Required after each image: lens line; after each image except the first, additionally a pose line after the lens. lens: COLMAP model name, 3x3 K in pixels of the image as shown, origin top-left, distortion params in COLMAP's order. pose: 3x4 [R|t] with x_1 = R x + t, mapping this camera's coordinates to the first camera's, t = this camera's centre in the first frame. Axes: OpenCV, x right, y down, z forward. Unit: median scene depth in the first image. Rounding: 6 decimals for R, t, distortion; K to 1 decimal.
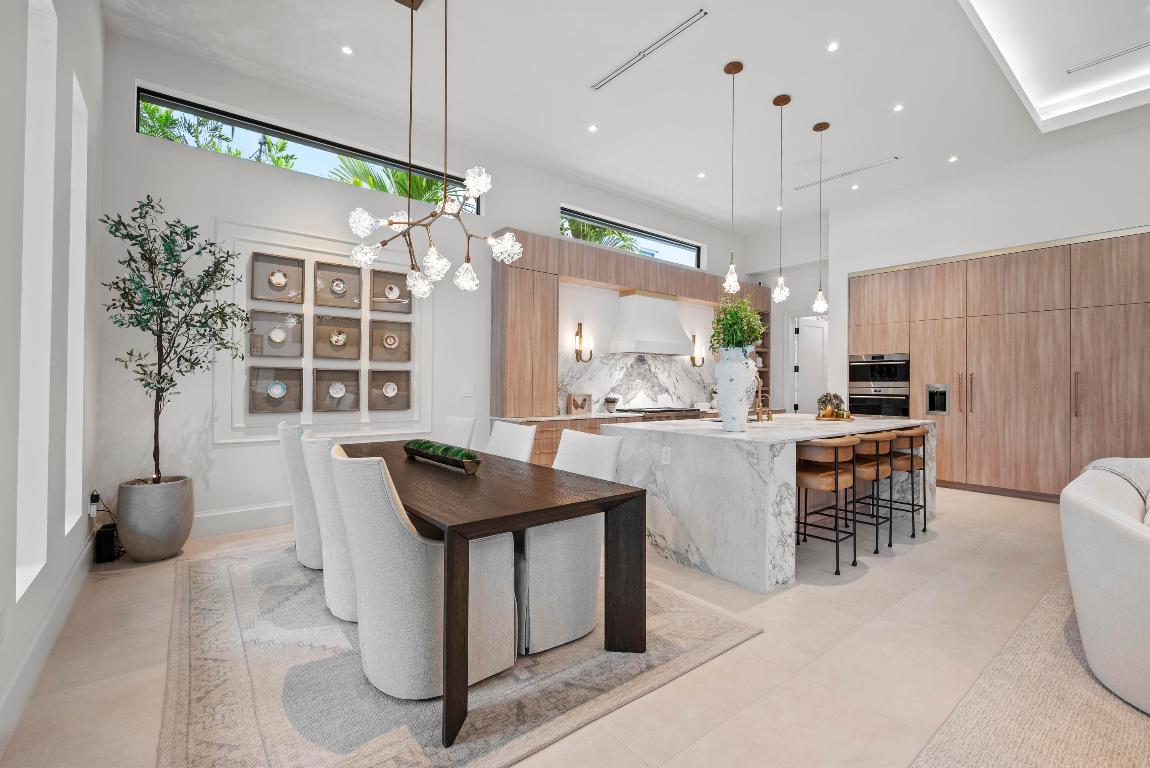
lens RADIAL K [[504.4, 0, 579.0], [0, 504.4, 382.2], [0, 0, 1]] dist [-0.000653, 0.000081]
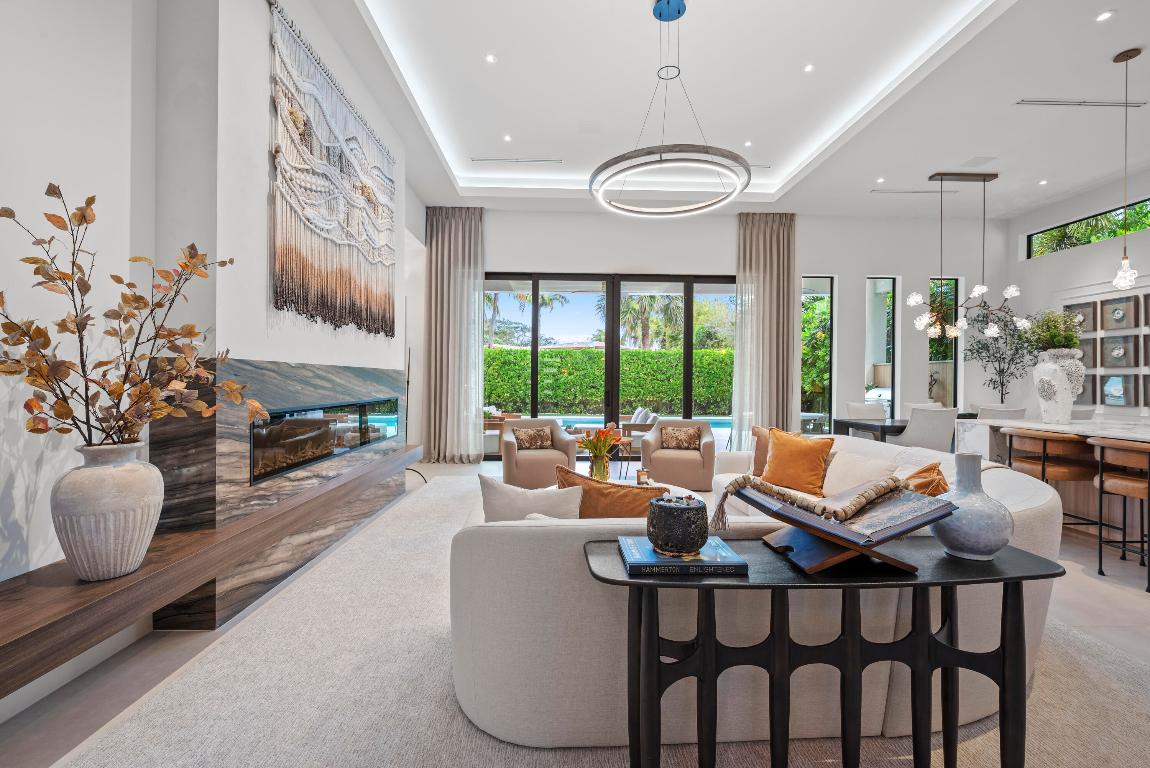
lens RADIAL K [[506.1, 0, 579.9], [0, 506.1, 379.0], [0, 0, 1]] dist [0.001020, 0.000434]
pose [[-0.594765, -0.013949, -0.803779, 1.067146], [-0.007937, 0.999903, -0.011480, 0.009917], [0.803861, -0.000448, -0.594817, 0.462990]]
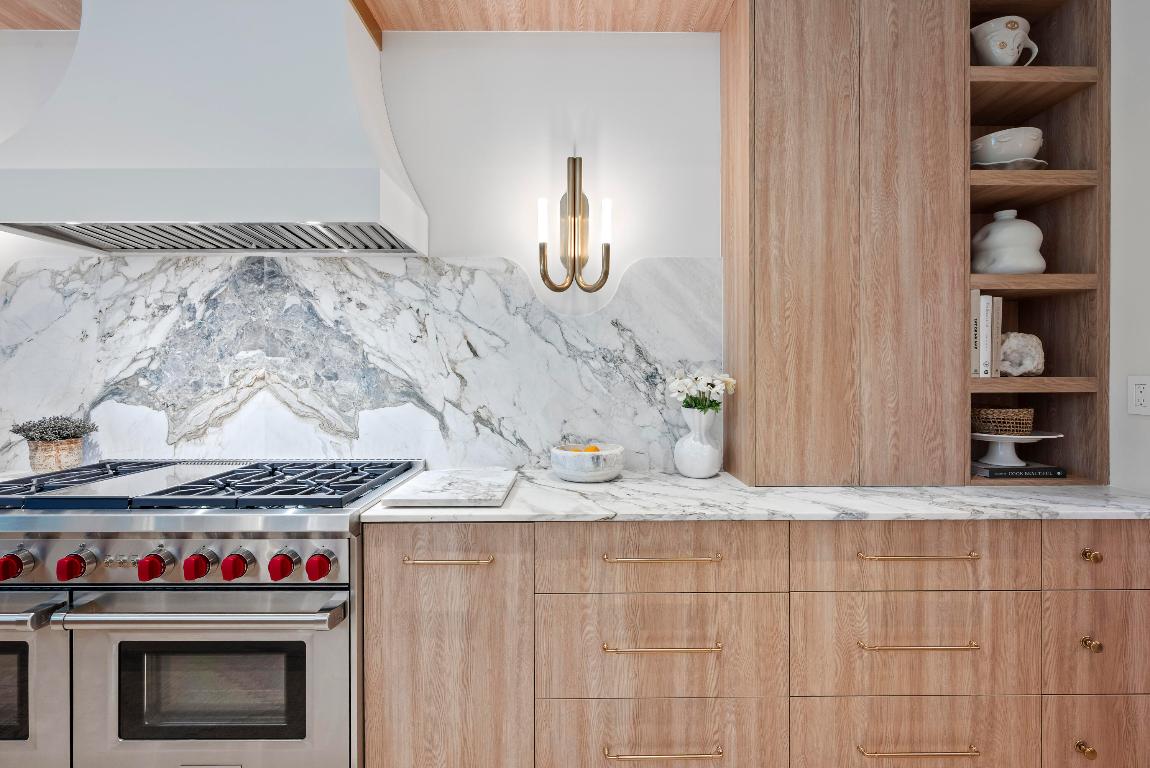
lens RADIAL K [[528.8, 0, 577.3], [0, 528.8, 374.8], [0, 0, 1]] dist [-0.000264, -0.000477]
pose [[0.784149, -0.004241, -0.620558, 0.466369], [0.009567, 0.999940, 0.005255, 0.008458], [0.620499, -0.010057, 0.784143, 0.980356]]
